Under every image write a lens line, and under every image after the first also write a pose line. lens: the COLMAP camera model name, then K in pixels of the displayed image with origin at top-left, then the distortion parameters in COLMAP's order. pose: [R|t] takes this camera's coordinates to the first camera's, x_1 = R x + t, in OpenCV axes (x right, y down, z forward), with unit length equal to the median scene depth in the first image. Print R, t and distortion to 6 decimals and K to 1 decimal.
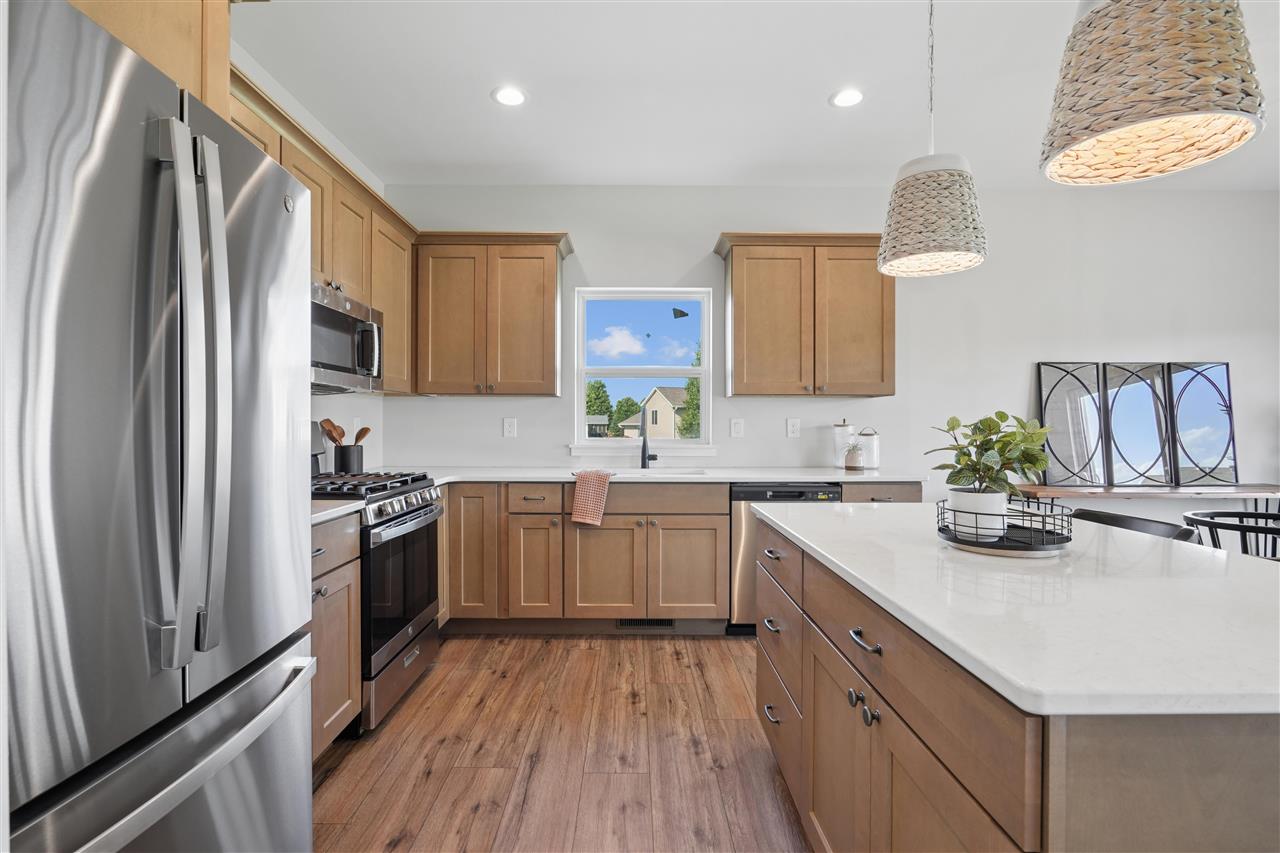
lens RADIAL K [[593.8, 0, 638.3], [0, 593.8, 426.6], [0, 0, 1]] dist [-0.001558, 0.000409]
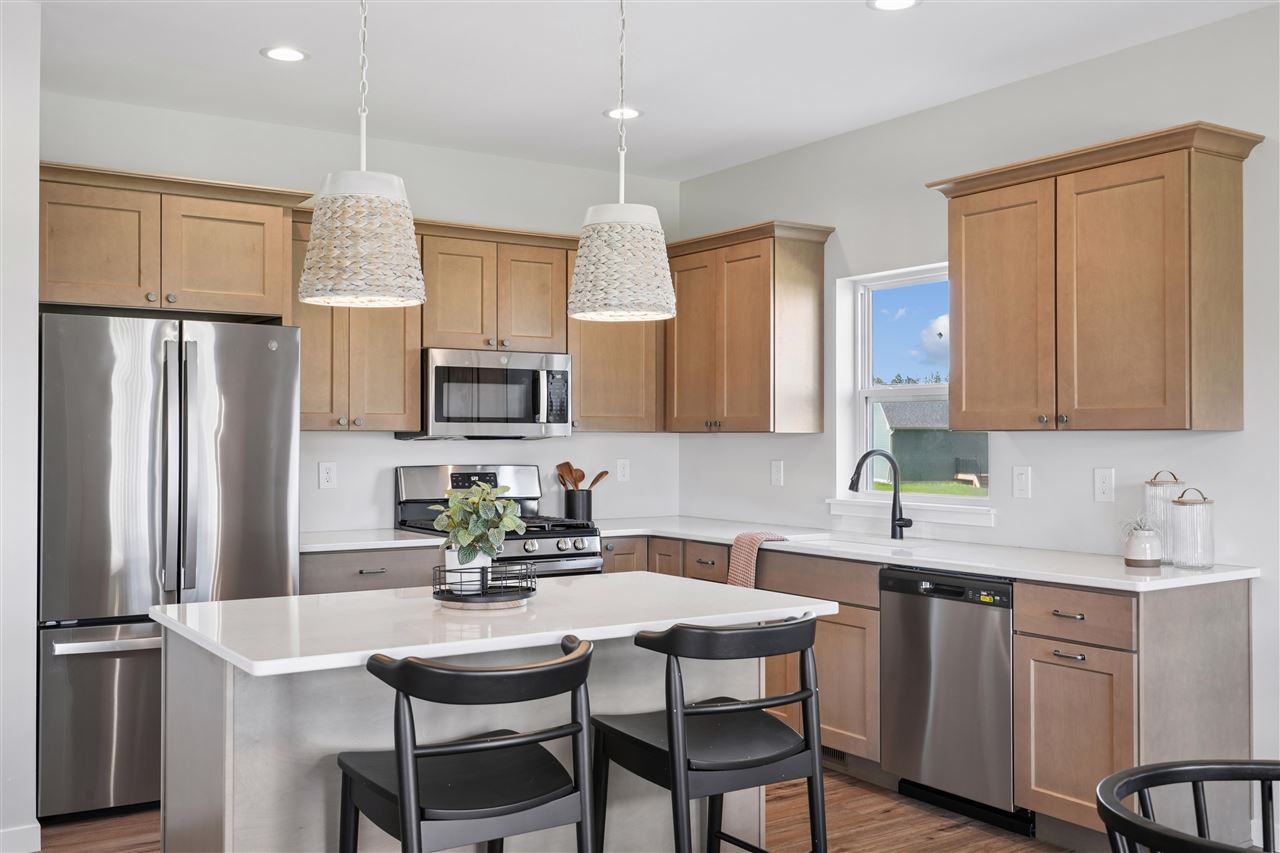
lens RADIAL K [[1245.7, 0, 640.4], [0, 1245.7, 425.8], [0, 0, 1]] dist [0.016954, 0.000000]
pose [[0.543949, -0.009488, -0.839064, 1.106353], [-0.004981, 0.999882, -0.014536, -0.037798], [0.839103, 0.012086, 0.543838, -0.011106]]
